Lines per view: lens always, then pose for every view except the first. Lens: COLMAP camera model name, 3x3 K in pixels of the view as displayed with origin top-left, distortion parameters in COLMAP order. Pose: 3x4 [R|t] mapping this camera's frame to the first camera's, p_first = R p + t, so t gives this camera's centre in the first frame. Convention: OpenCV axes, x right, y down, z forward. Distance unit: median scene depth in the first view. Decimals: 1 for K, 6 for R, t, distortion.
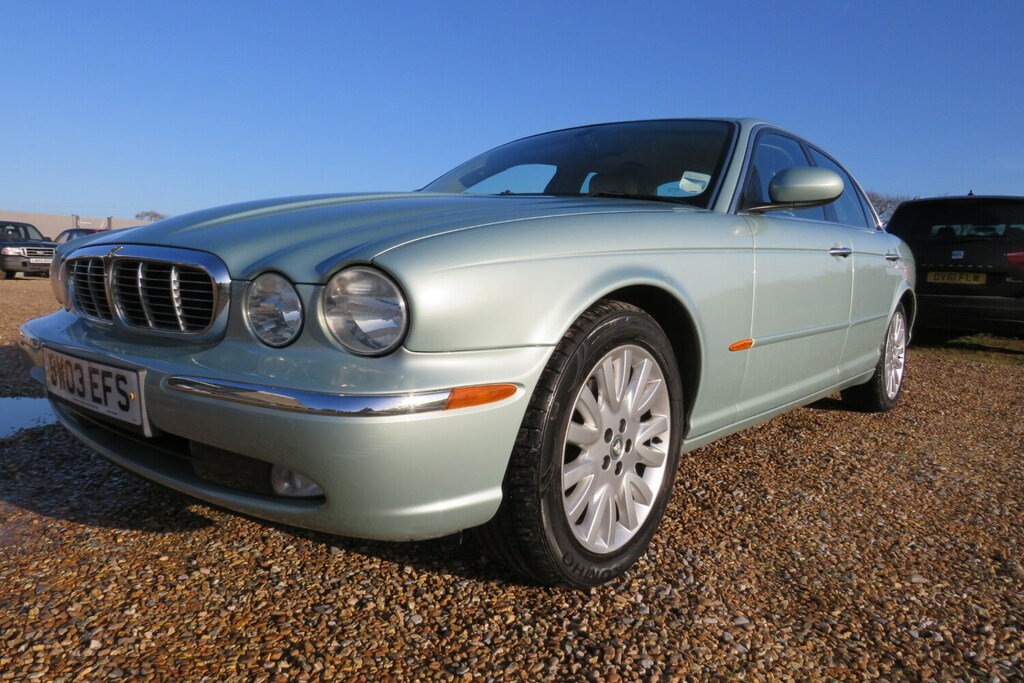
lens RADIAL K [[742.1, 0, 513.8], [0, 742.1, 335.9], [0, 0, 1]] dist [-0.026985, 0.003461]
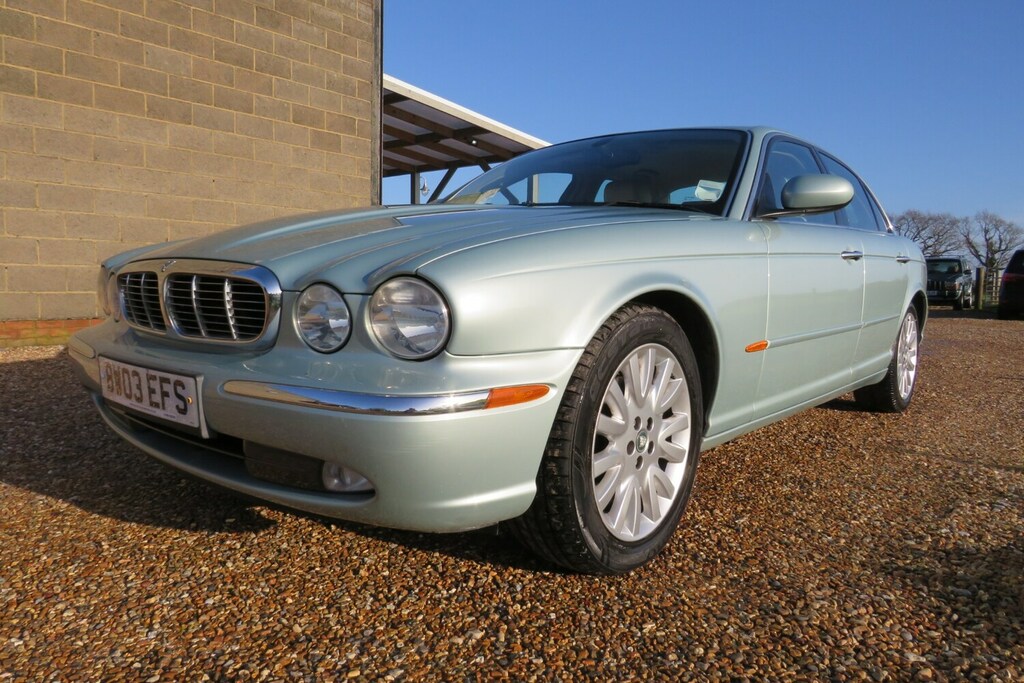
lens RADIAL K [[741.8, 0, 512.0], [0, 741.8, 341.5], [0, 0, 1]] dist [-0.026433, 0.004269]
pose [[0.999785, -0.012560, -0.016469, -0.027435], [0.012549, 0.999921, -0.000794, 0.002611], [0.016477, 0.000587, 0.999864, -0.062580]]
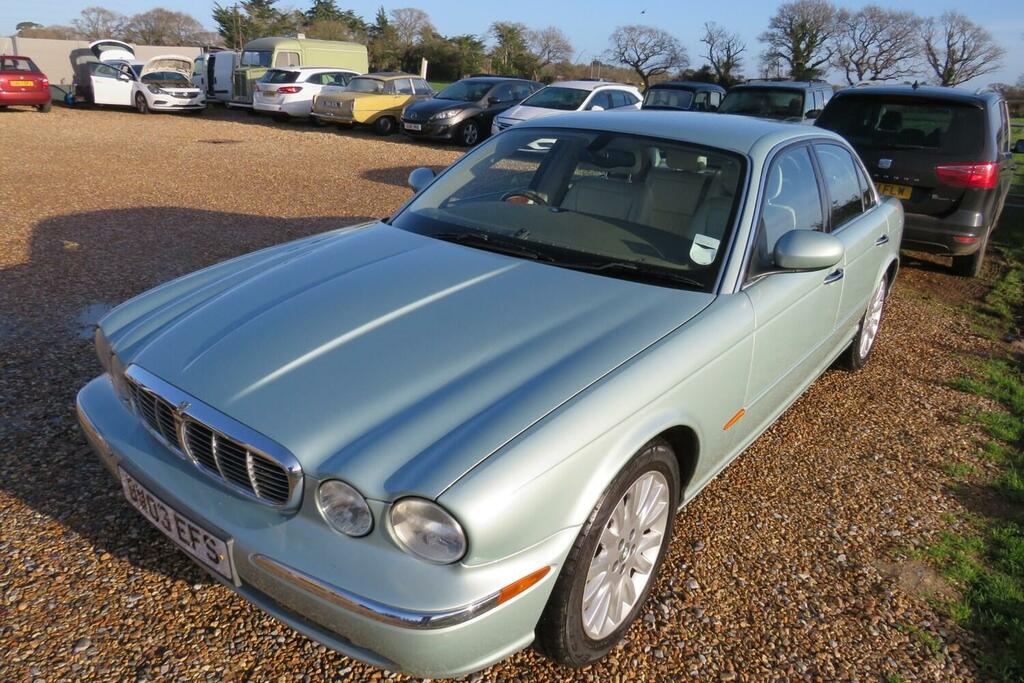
lens RADIAL K [[741.8, 0, 512.0], [0, 741.8, 341.5], [0, 0, 1]] dist [-0.026433, 0.004269]
pose [[0.999450, 0.011885, 0.030949, -0.087782], [-0.019227, 0.968292, 0.249081, -0.504862], [-0.027007, -0.249539, 0.967988, -0.059250]]
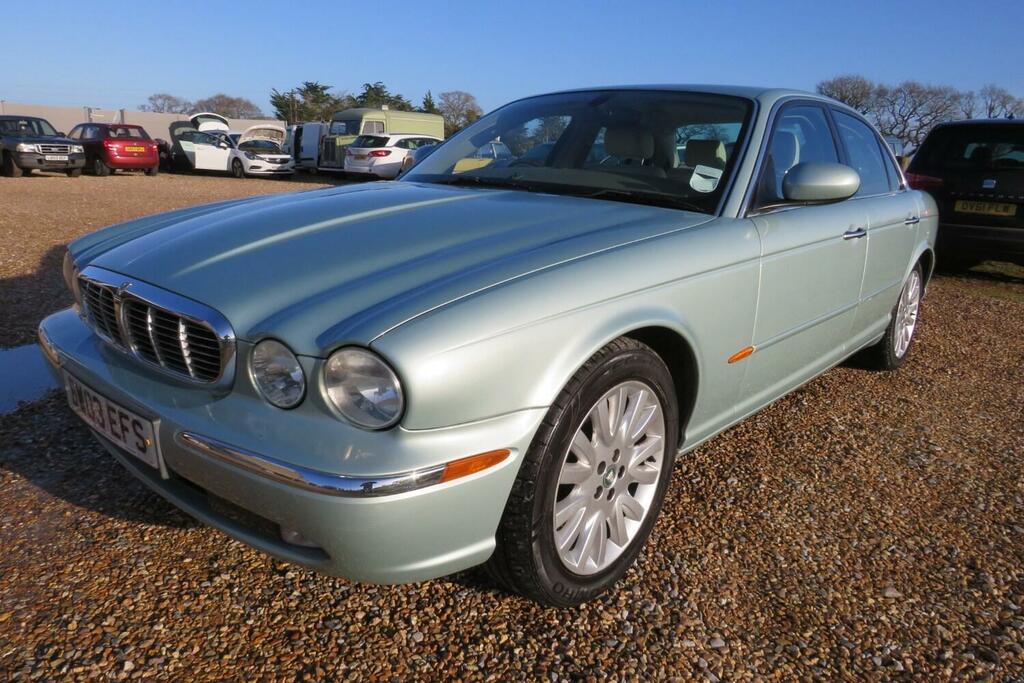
lens RADIAL K [[742.6, 0, 515.0], [0, 742.6, 340.1], [0, 0, 1]] dist [-0.025430, -0.000414]
pose [[0.999555, 0.019037, -0.022958, 0.027532], [-0.015345, 0.988349, 0.151430, -0.211343], [0.025573, -0.151010, 0.988201, -0.011098]]
